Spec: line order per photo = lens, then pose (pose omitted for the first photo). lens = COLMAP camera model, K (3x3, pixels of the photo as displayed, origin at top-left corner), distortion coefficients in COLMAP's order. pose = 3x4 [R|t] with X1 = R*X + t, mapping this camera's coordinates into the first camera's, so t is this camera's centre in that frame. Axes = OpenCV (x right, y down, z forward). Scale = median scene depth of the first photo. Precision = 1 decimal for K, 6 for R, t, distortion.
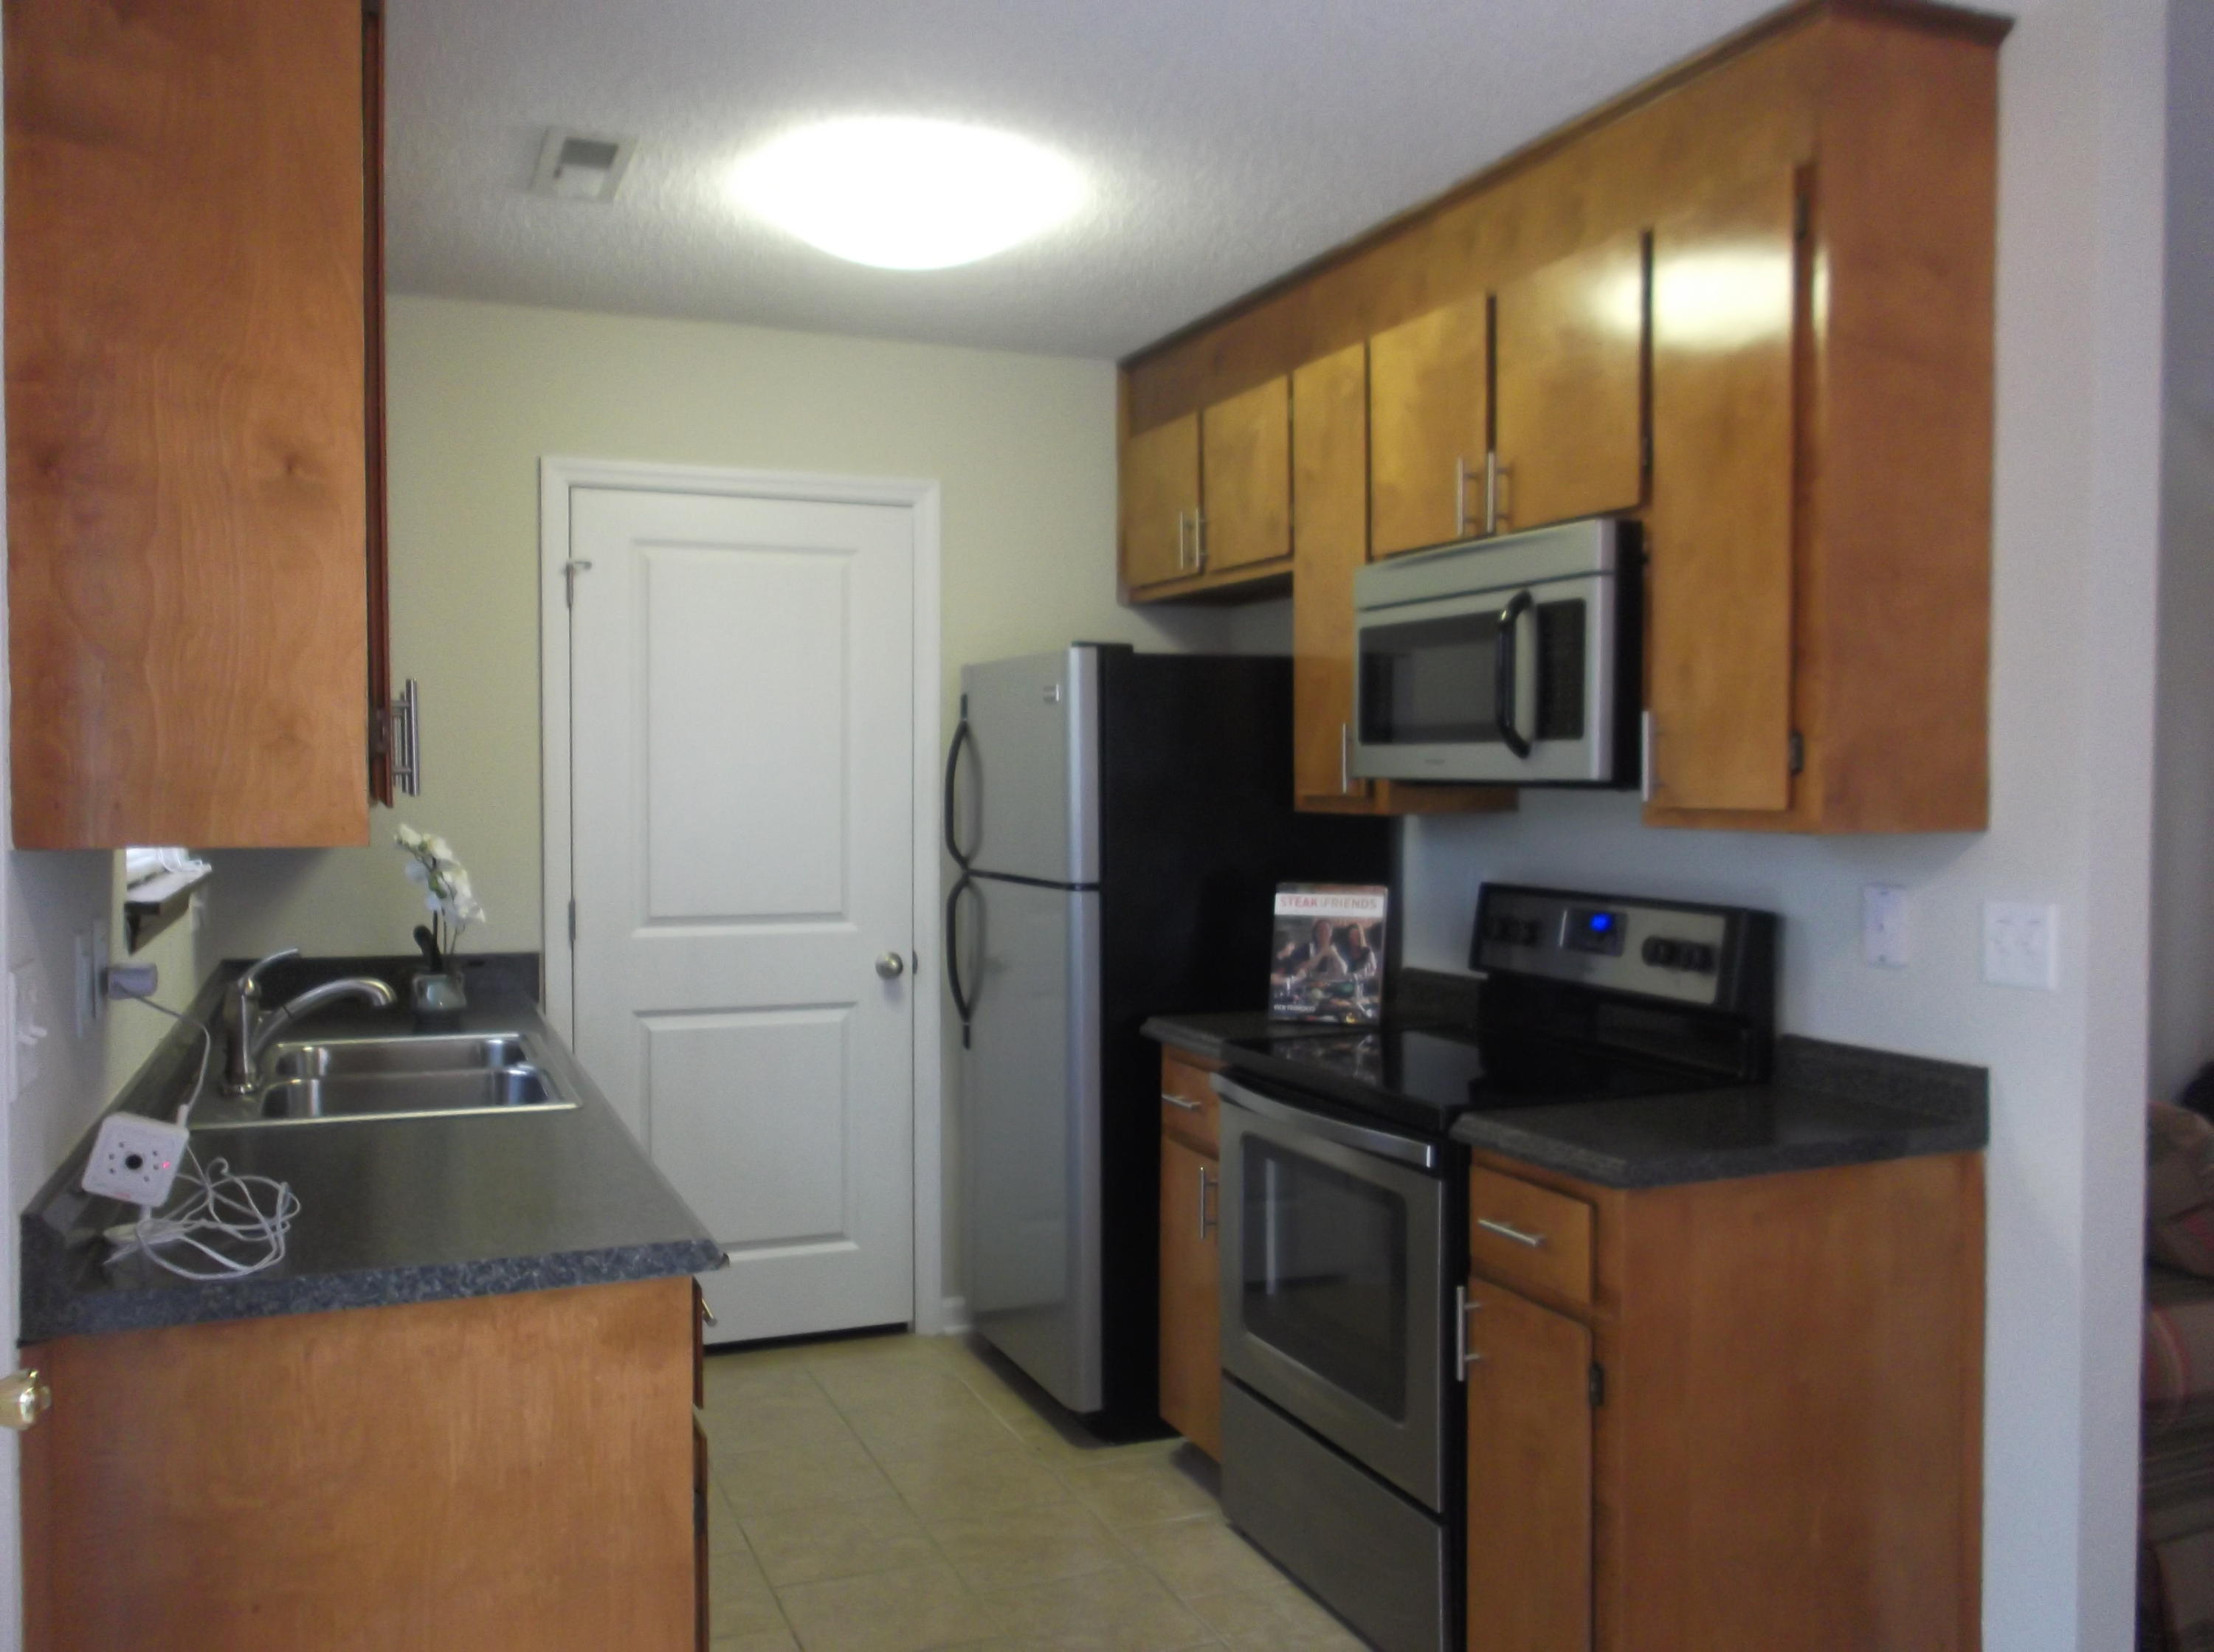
lens RADIAL K [[1834.5, 0, 1102.7], [0, 1834.5, 824.1], [0, 0, 1]] dist [-0.038202, 0.043218]
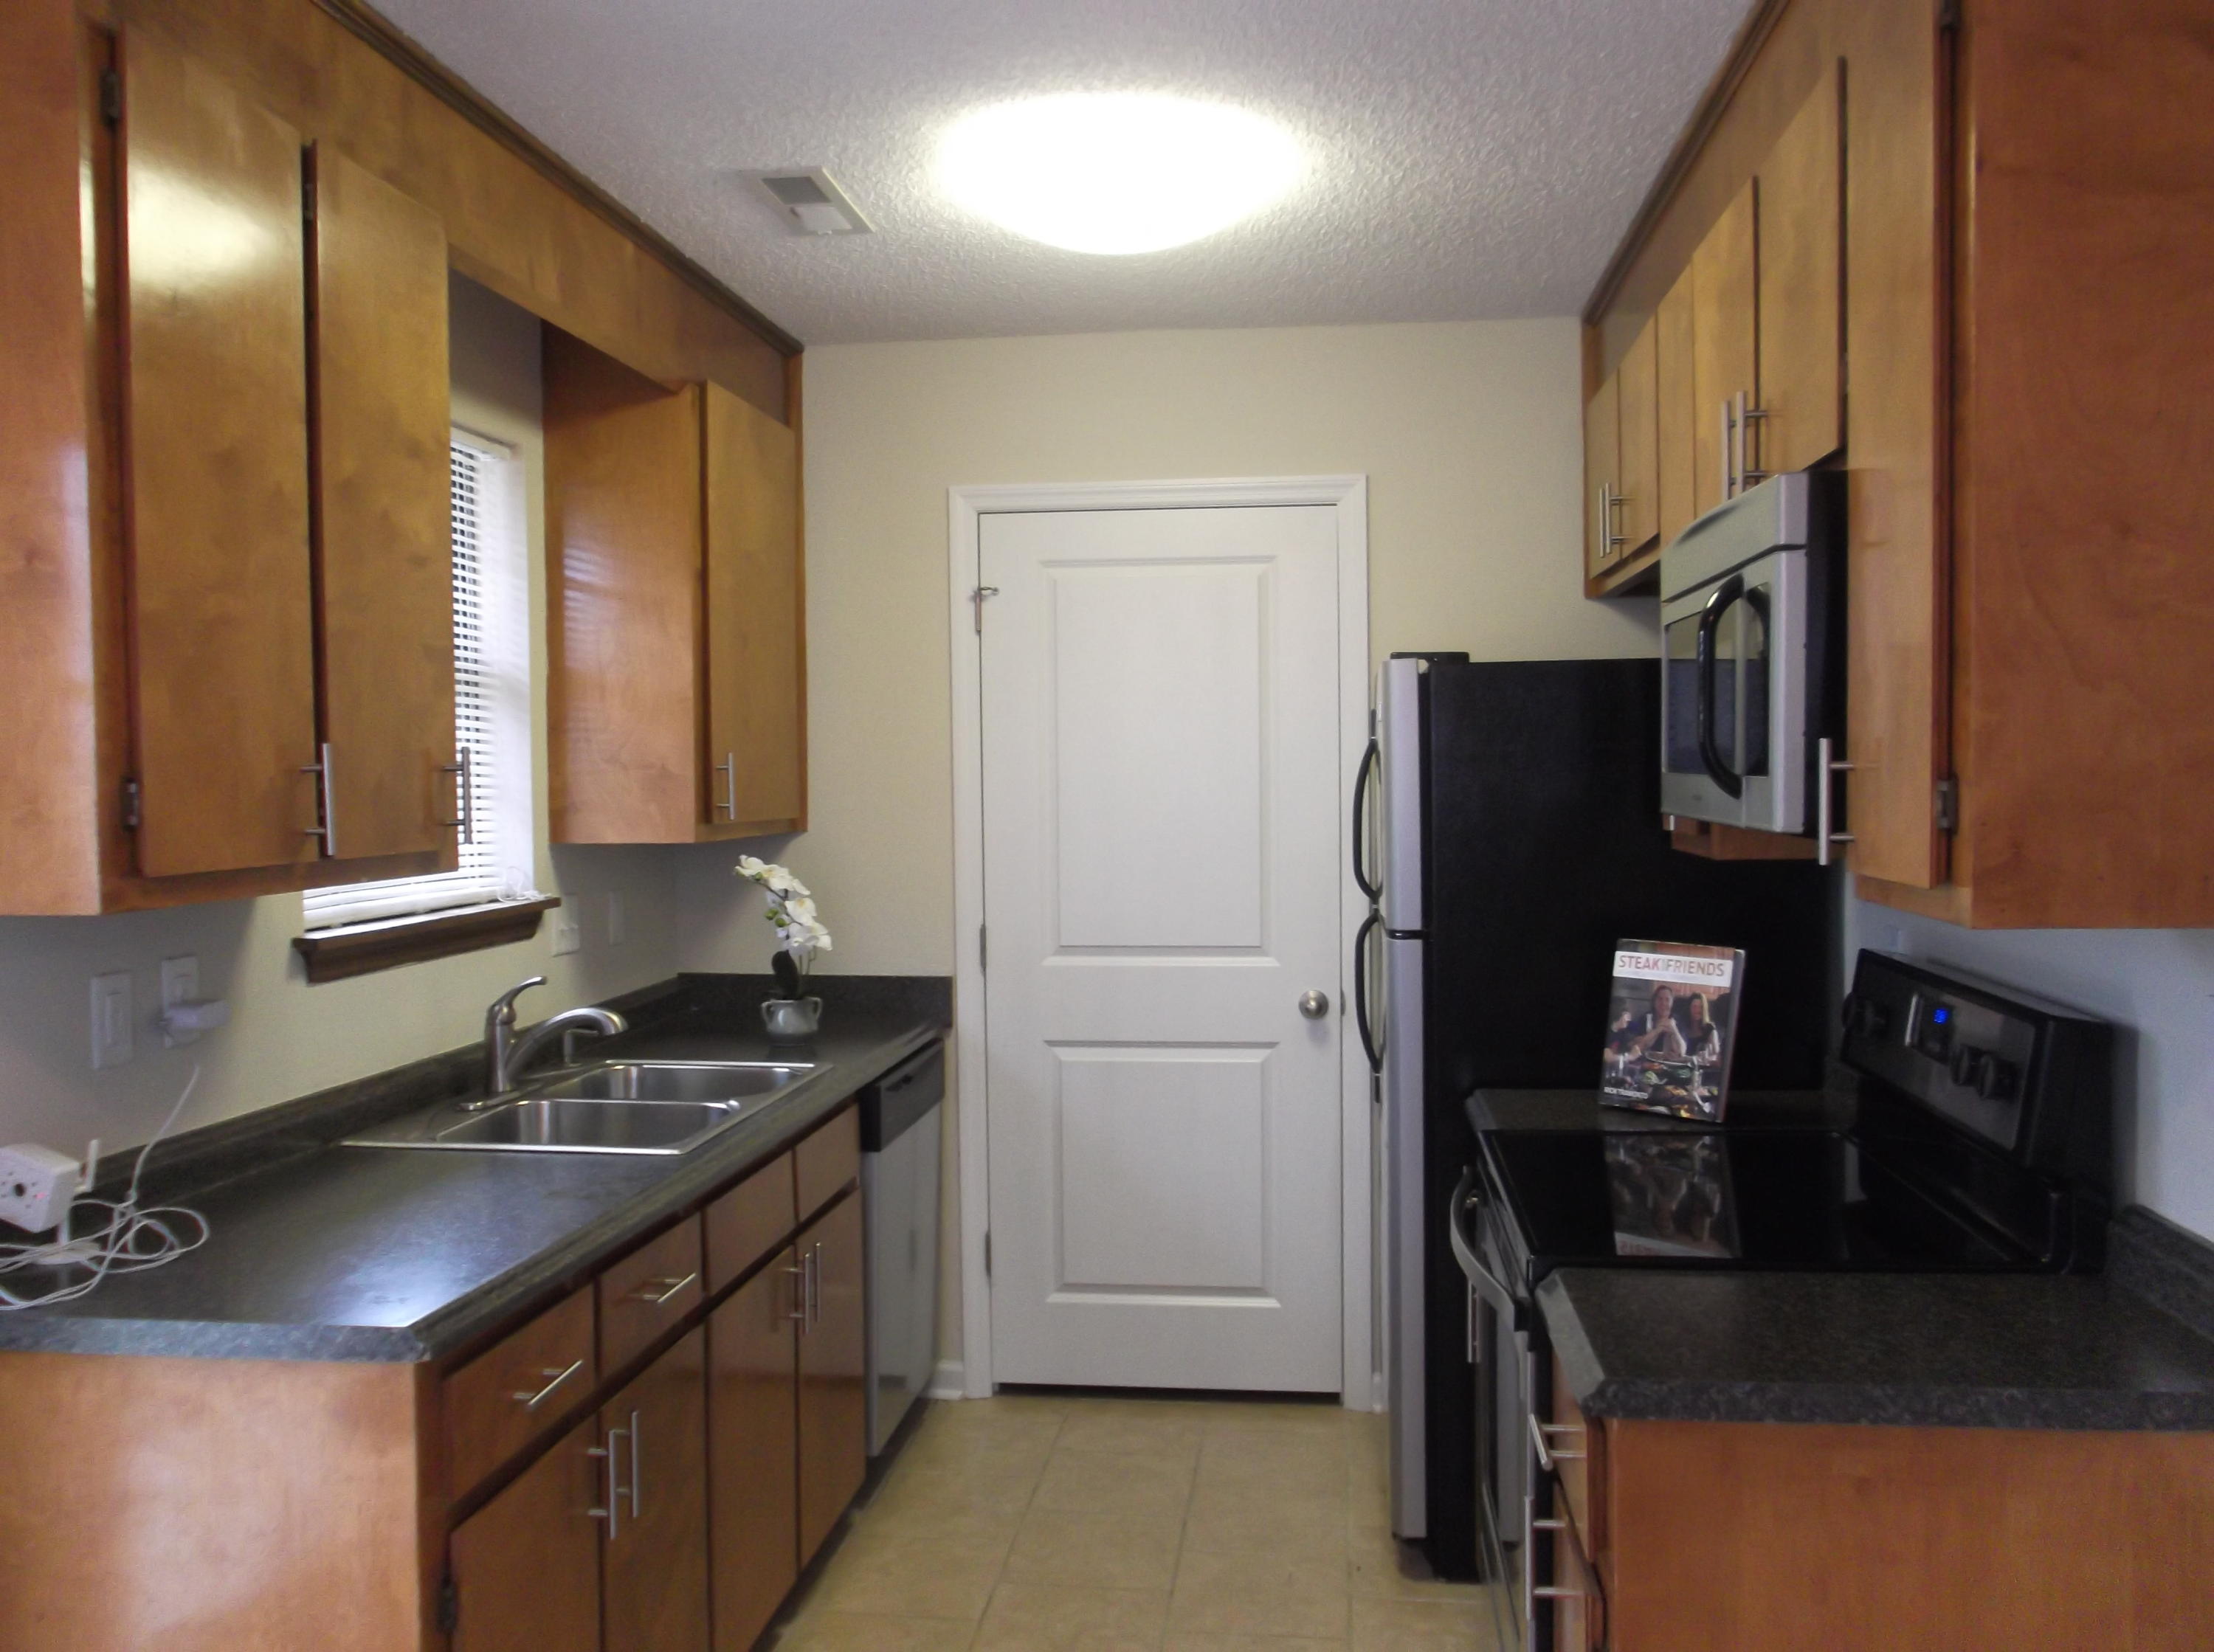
lens RADIAL K [[1834.5, 0, 1105.7], [0, 1834.5, 815.6], [0, 0, 1]] dist [-0.038202, 0.043218]
pose [[0.874600, 0.003066, -0.484836, 0.296965], [-0.002715, 0.999995, 0.001427, -0.023457], [0.484838, 0.000068, 0.874604, 0.178010]]
